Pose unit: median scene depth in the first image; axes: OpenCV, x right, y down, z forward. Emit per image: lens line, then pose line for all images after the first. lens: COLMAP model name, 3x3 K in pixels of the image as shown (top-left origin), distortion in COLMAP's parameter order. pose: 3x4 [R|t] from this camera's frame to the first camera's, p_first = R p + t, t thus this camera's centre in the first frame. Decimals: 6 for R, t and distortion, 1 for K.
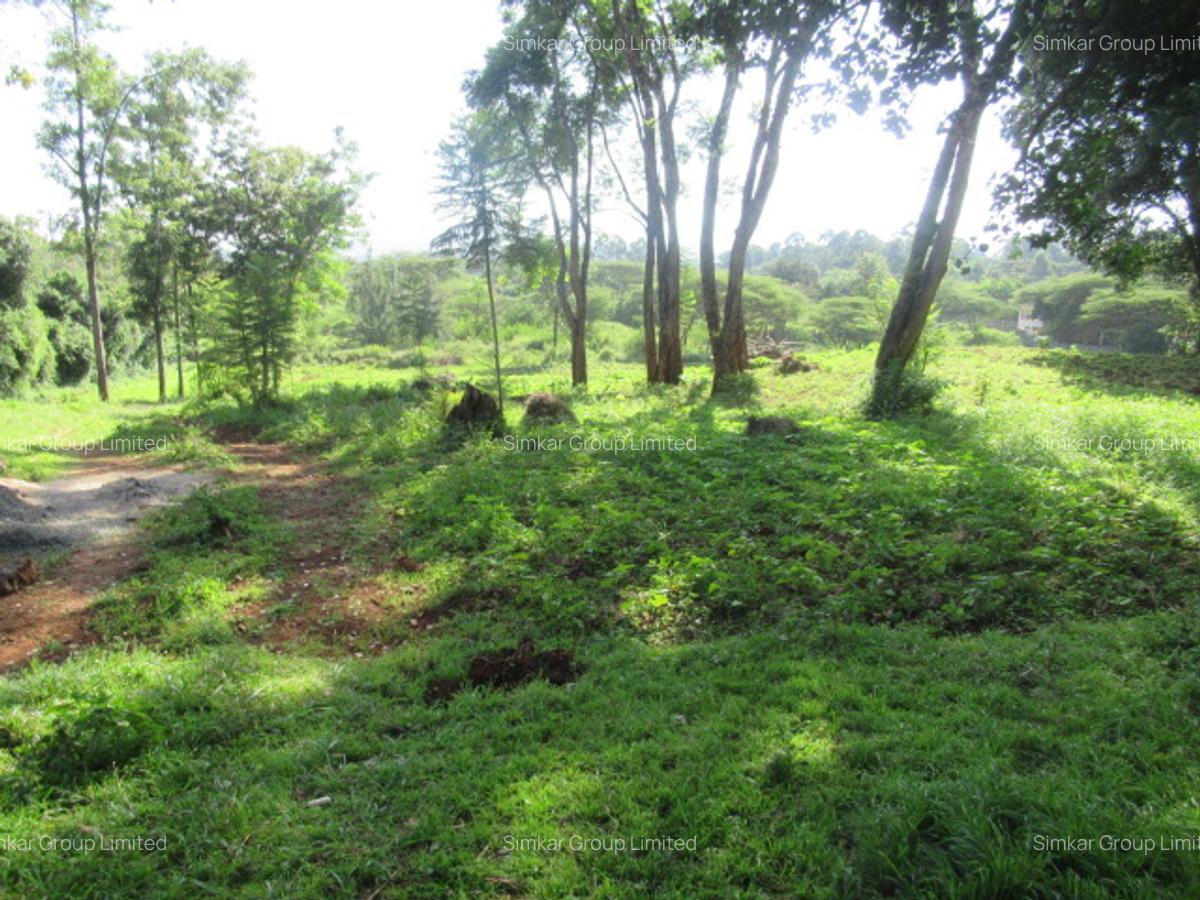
lens RADIAL K [[907.7, 0, 622.3], [0, 907.7, 441.3], [0, 0, 1]] dist [-0.012617, 0.004849]
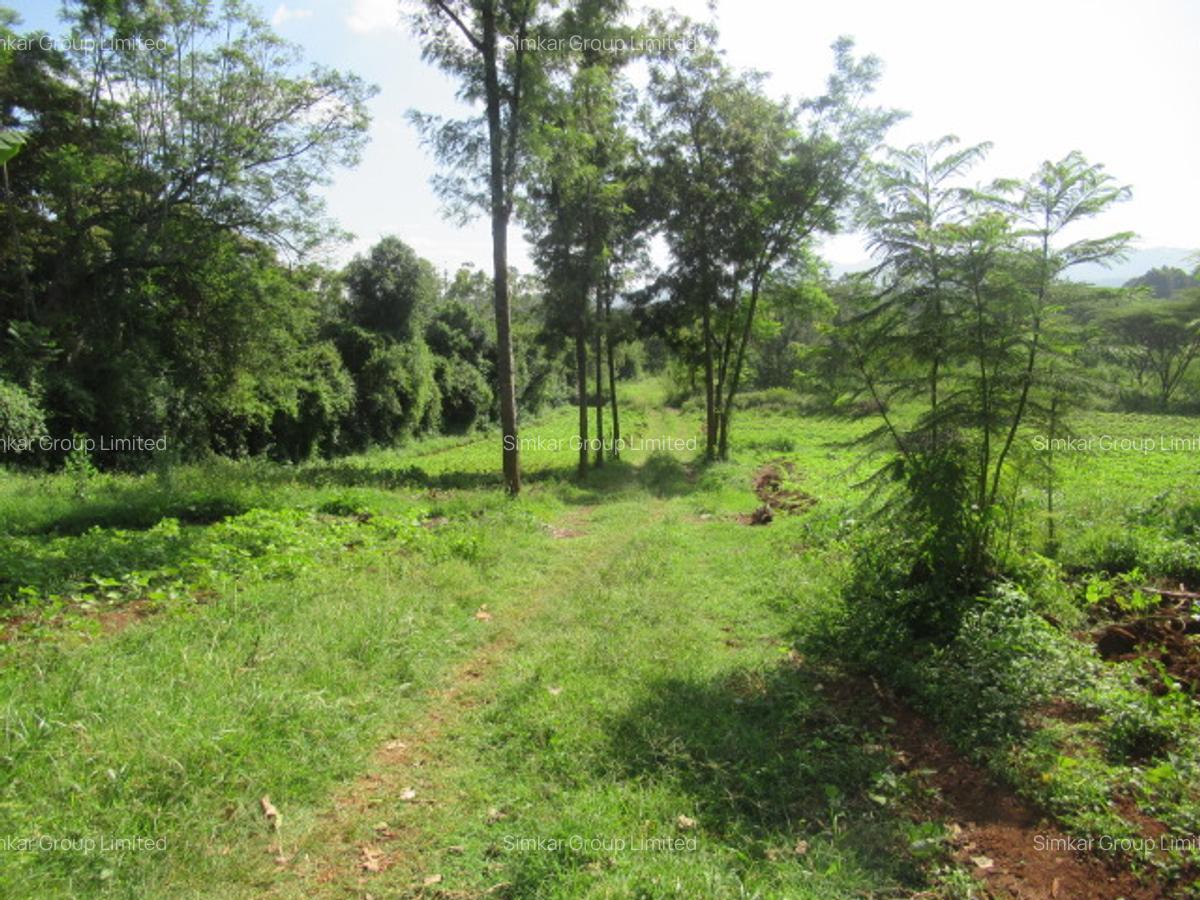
lens RADIAL K [[907.7, 0, 622.3], [0, 907.7, 441.3], [0, 0, 1]] dist [-0.012617, 0.004849]
pose [[0.933211, 0.022103, -0.358648, -0.164496], [-0.038994, 0.998441, -0.039931, -0.027955], [0.357206, 0.051250, 0.932618, 0.272035]]
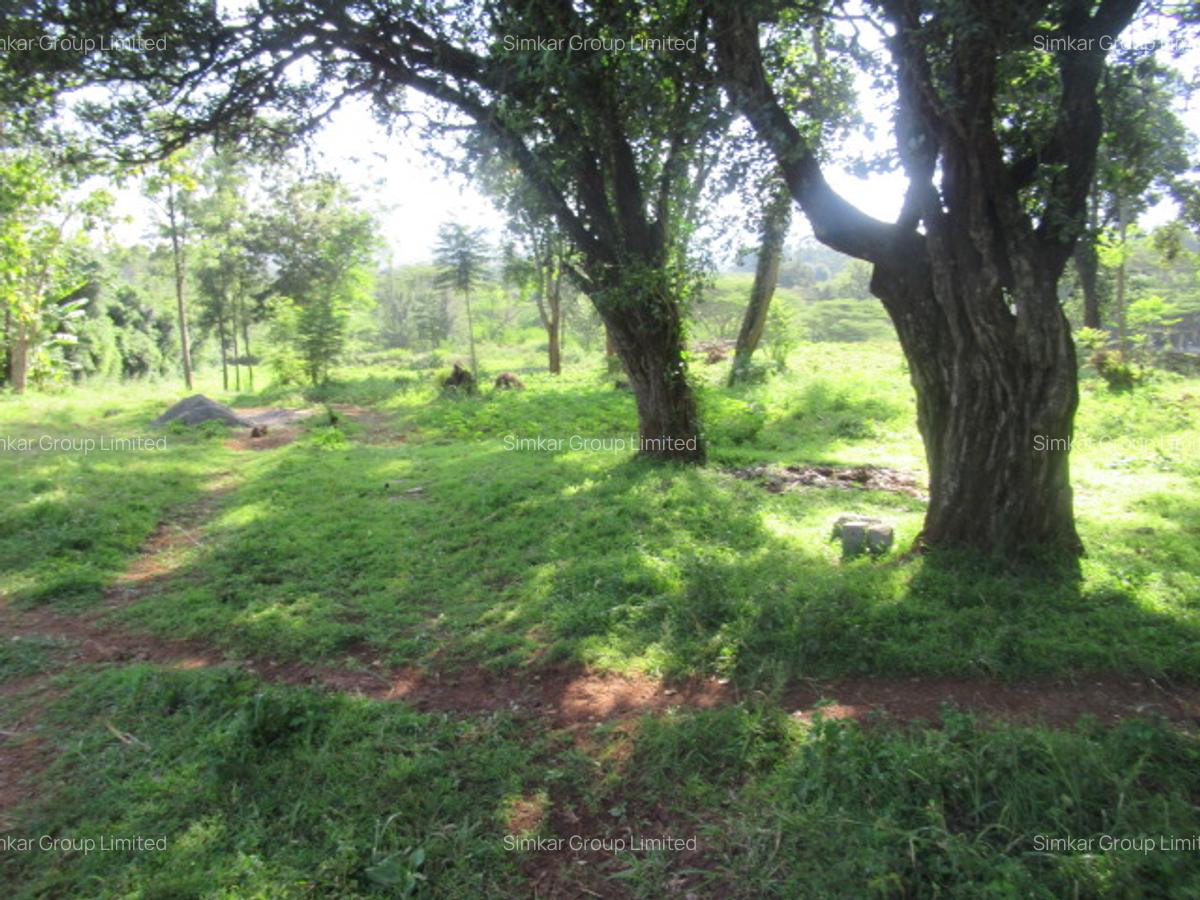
lens RADIAL K [[919.9, 0, 623.6], [0, 919.9, 430.0], [0, 0, 1]] dist [0.007538, 0.006244]
pose [[0.999671, -0.006851, -0.024703, 0.042698], [0.006438, 0.999838, -0.016789, 0.020082], [0.024814, 0.016624, 0.999554, -0.162726]]
